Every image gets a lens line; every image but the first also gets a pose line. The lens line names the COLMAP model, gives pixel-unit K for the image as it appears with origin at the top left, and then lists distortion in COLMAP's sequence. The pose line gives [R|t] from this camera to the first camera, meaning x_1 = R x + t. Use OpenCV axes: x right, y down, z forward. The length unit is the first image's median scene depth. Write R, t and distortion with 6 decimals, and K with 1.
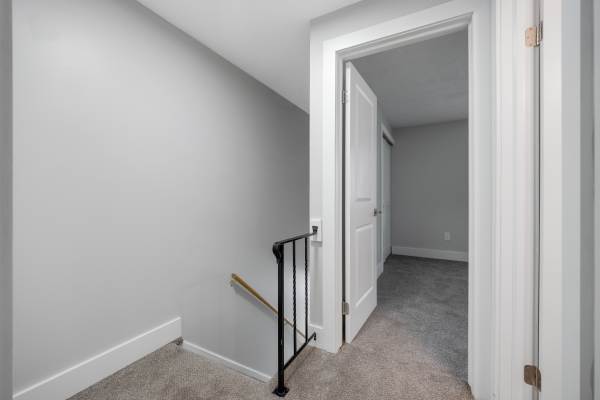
lens RADIAL K [[249.9, 0, 299.7], [0, 249.9, 198.9], [0, 0, 1]] dist [-0.003165, -0.000340]
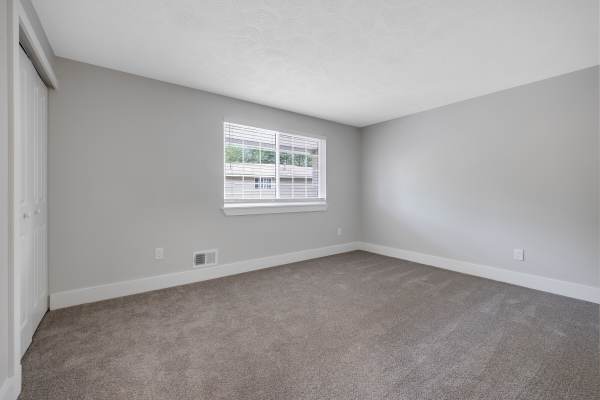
lens RADIAL K [[249.9, 0, 300.1], [0, 249.9, 197.4], [0, 0, 1]] dist [-0.003165, -0.000340]
pose [[0.414742, -0.002856, 0.909935, 0.155570], [-0.001376, 0.999992, 0.003765, -0.006415], [-0.909938, -0.002814, 0.414735, 0.422645]]
